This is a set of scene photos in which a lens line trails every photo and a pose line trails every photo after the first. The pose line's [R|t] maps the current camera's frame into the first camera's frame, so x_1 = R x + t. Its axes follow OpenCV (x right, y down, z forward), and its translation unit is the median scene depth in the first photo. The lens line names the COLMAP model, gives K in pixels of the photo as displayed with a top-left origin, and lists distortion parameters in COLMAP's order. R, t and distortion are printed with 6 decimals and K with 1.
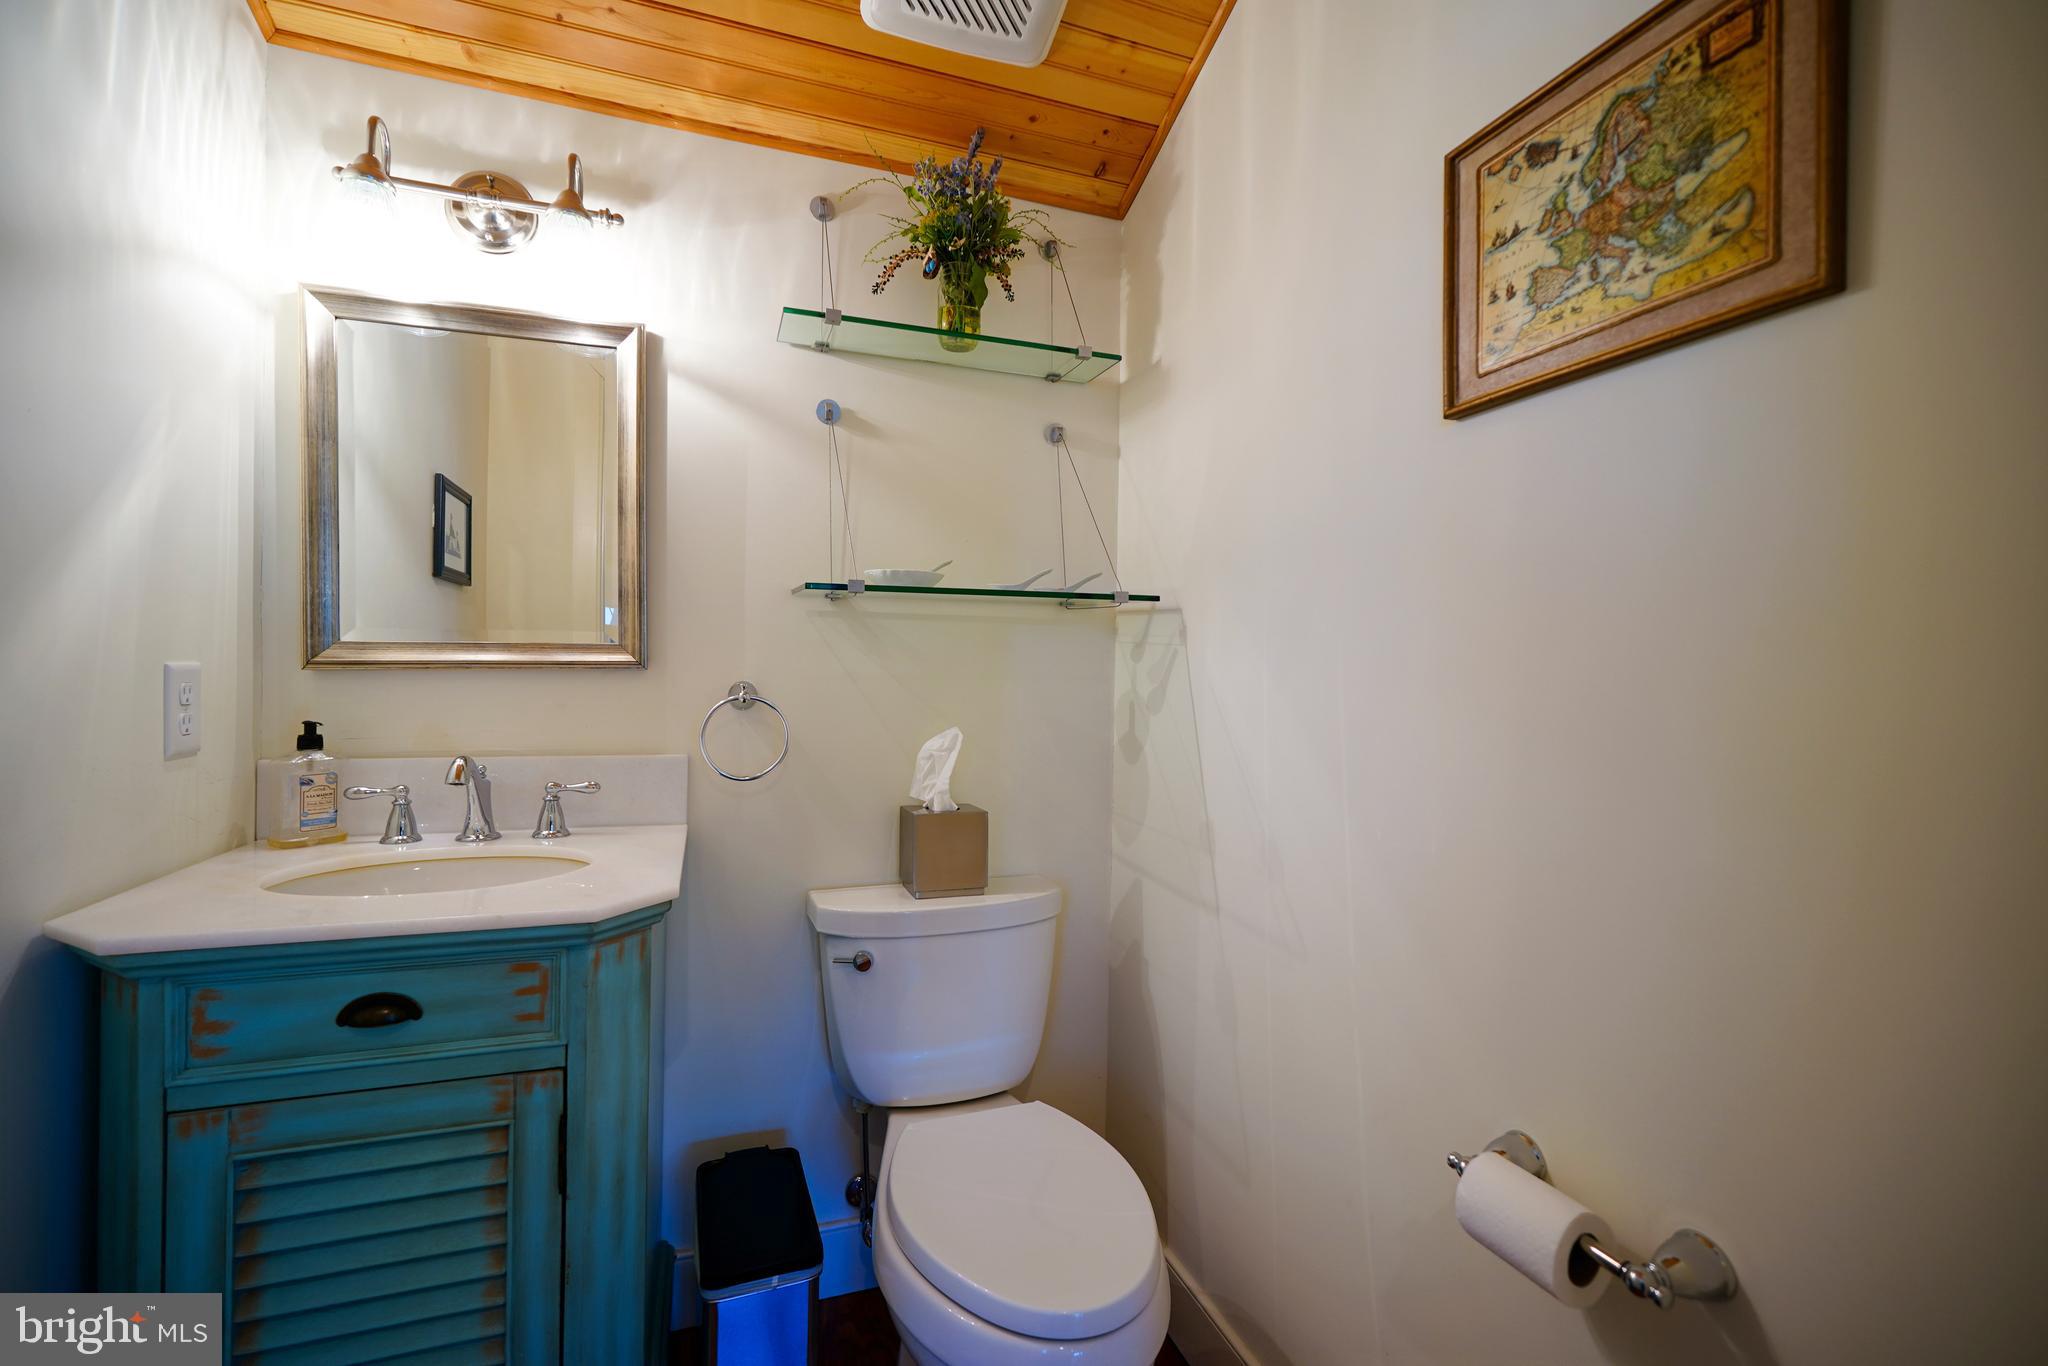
lens RADIAL K [[867.6, 0, 1006.1], [0, 867.6, 678.9], [0, 0, 1]] dist [-0.006697, 0.004715]
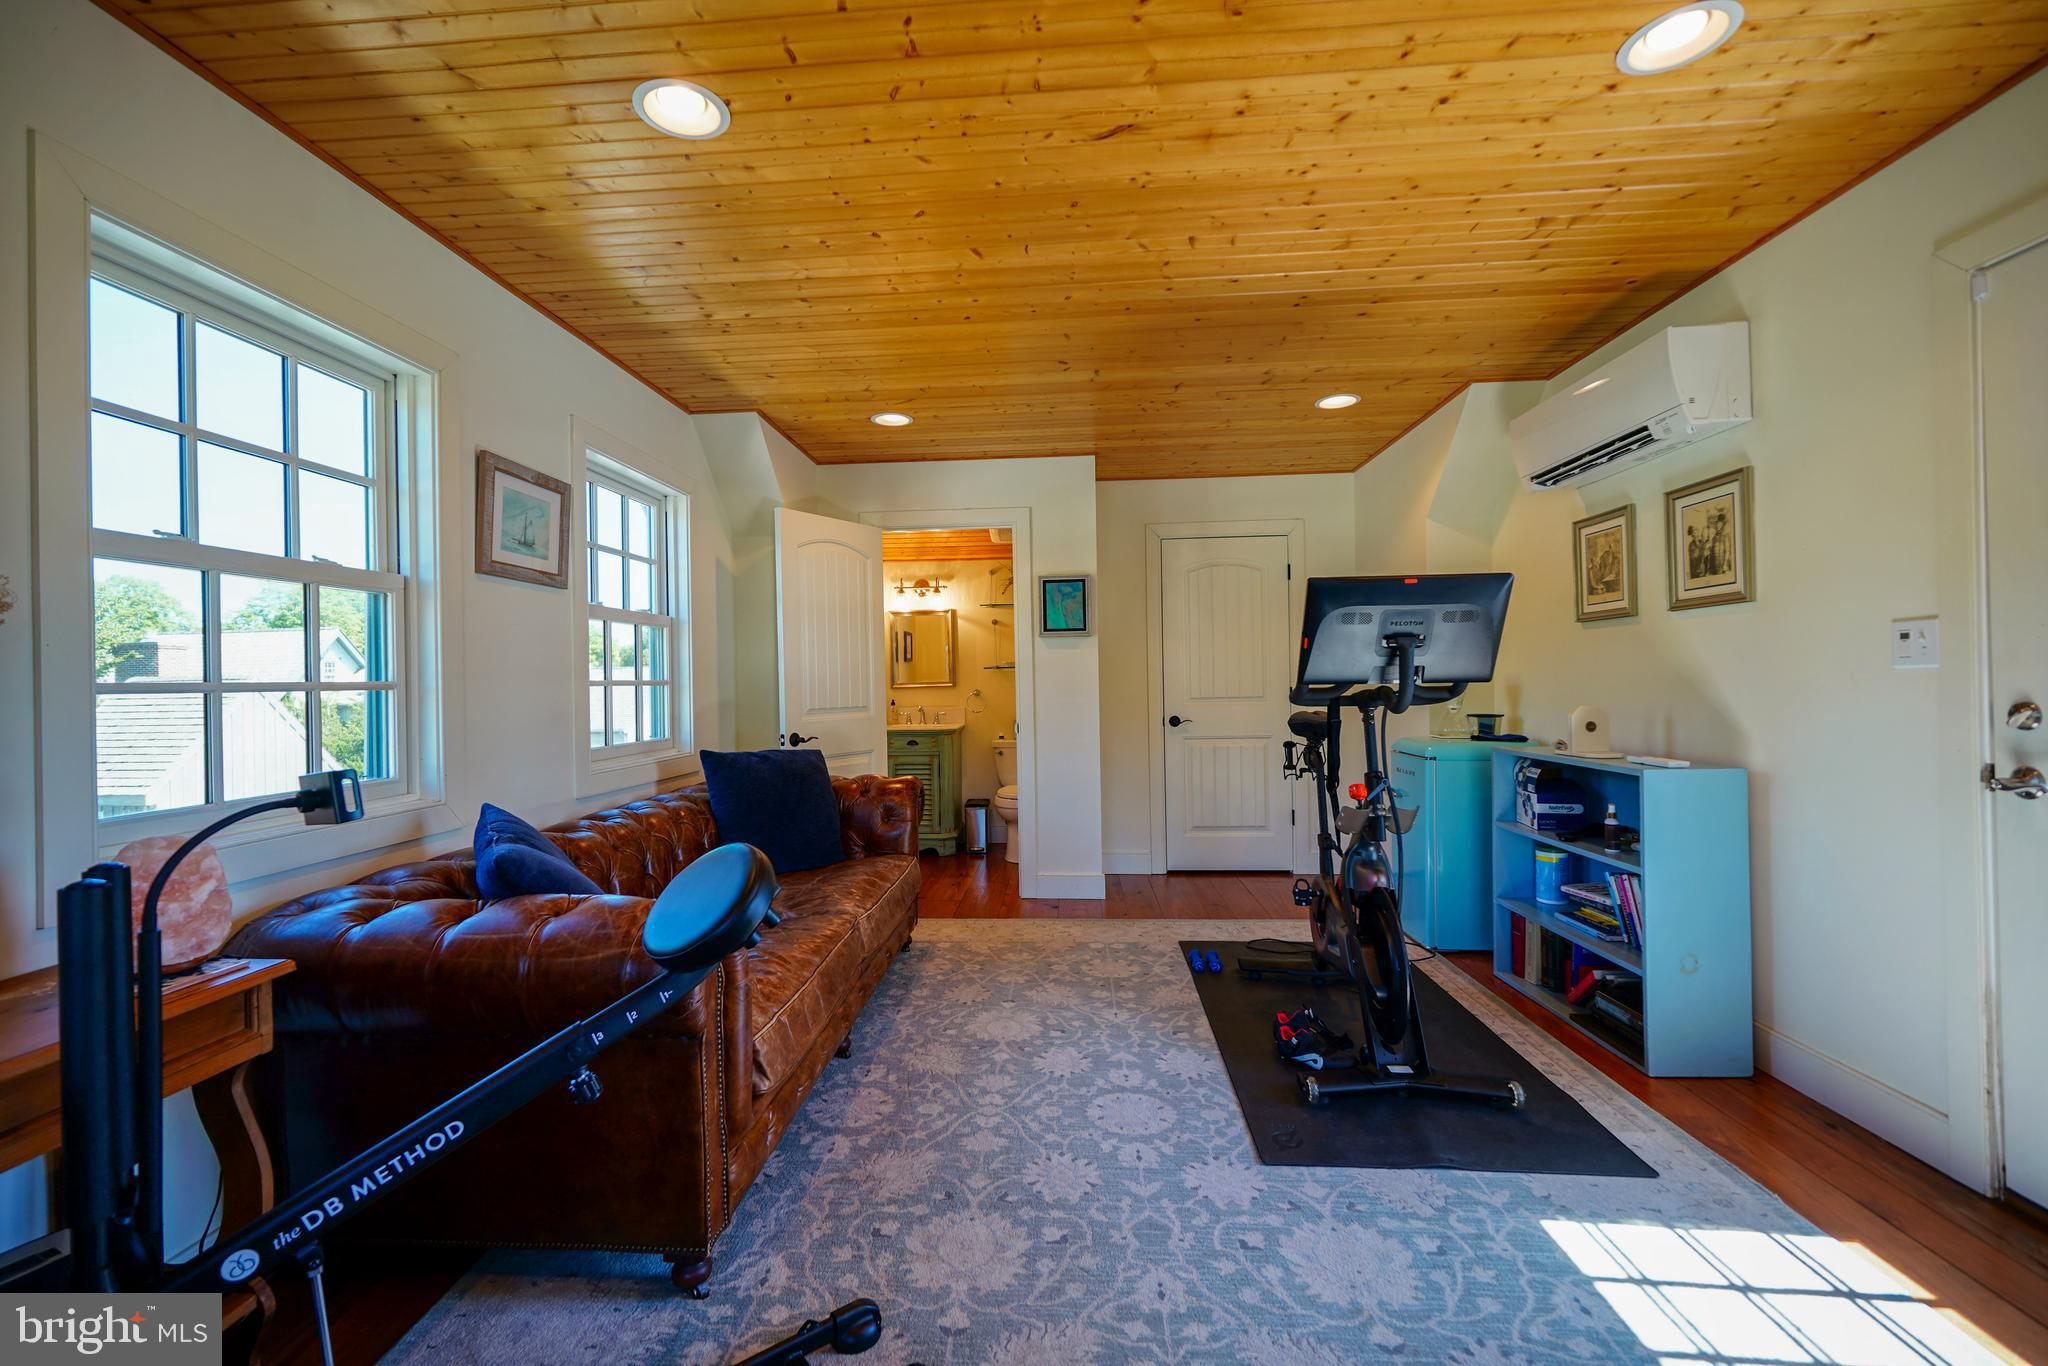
lens RADIAL K [[867.6, 0, 1006.1], [0, 867.6, 678.9], [0, 0, 1]] dist [-0.006697, 0.004715]
pose [[0.918052, -0.028806, -0.395413, 1.534179], [0.027935, 0.999578, -0.007962, -0.011638], [0.395476, -0.003736, 0.918469, -2.879955]]
